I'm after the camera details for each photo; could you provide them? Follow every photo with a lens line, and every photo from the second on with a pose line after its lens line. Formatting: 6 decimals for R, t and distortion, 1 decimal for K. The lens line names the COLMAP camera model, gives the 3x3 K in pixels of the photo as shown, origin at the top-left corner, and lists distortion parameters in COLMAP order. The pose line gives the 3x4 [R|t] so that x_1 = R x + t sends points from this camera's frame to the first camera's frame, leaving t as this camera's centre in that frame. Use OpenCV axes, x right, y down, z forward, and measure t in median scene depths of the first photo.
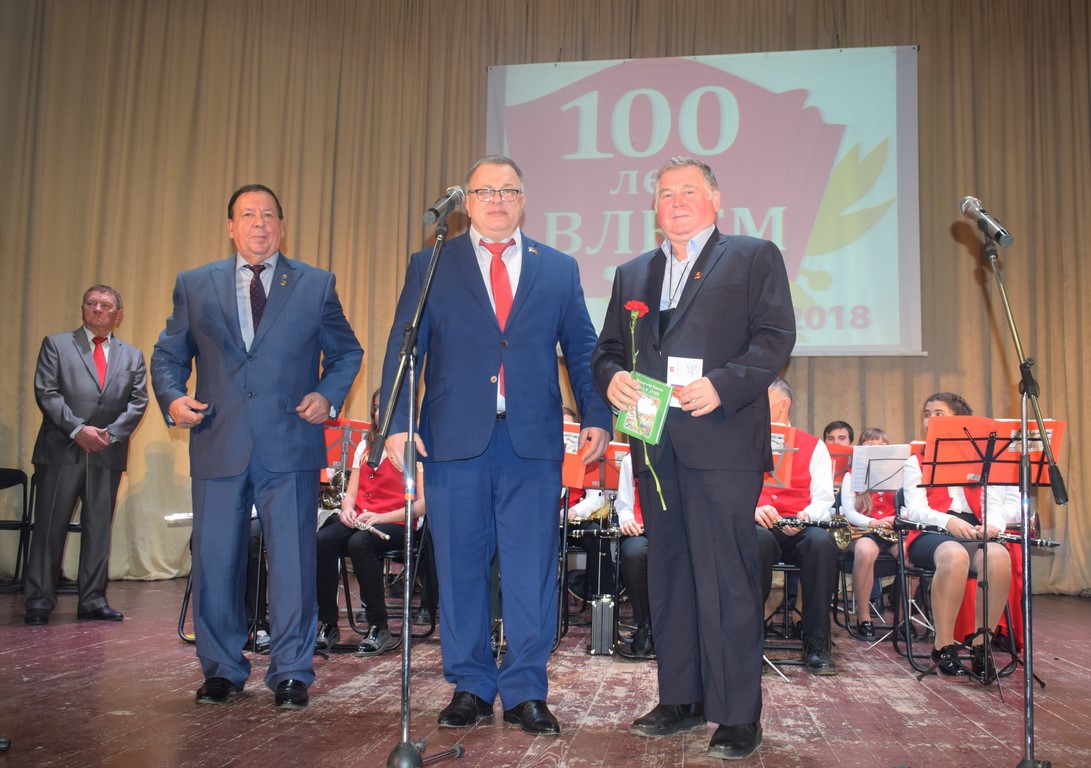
lens RADIAL K [[1061.2, 0, 574.9], [0, 1061.2, 392.5], [0, 0, 1]] dist [-0.038335, 0.000000]
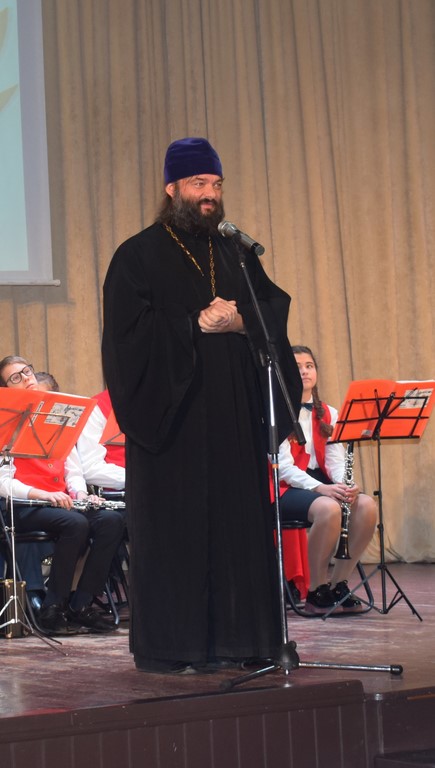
lens RADIAL K [[2084.9, 0, 116.6], [0, 2084.9, 349.4], [0, 0, 1]] dist [-0.054416, 0.000000]
pose [[0.799178, -0.020578, 0.600742, -0.595755], [-0.003663, 0.999229, 0.039101, -0.047974], [-0.601083, -0.033449, 0.798486, -0.309598]]
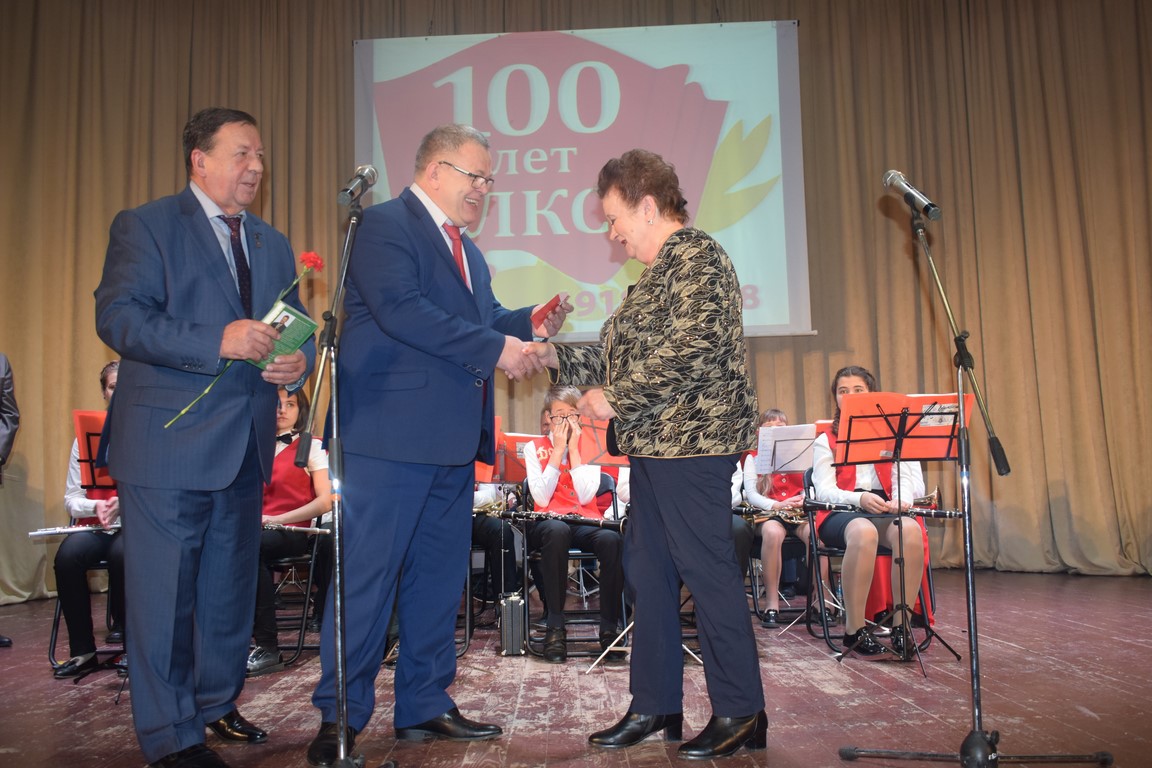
lens RADIAL K [[1105.6, 0, 577.0], [0, 1105.6, 392.3], [0, 0, 1]] dist [-0.043179, 0.000000]
pose [[0.991605, -0.034154, 0.124713, -0.019959], [0.033057, 0.999395, 0.010851, 0.000657], [-0.125008, -0.006637, 0.992134, 0.002998]]
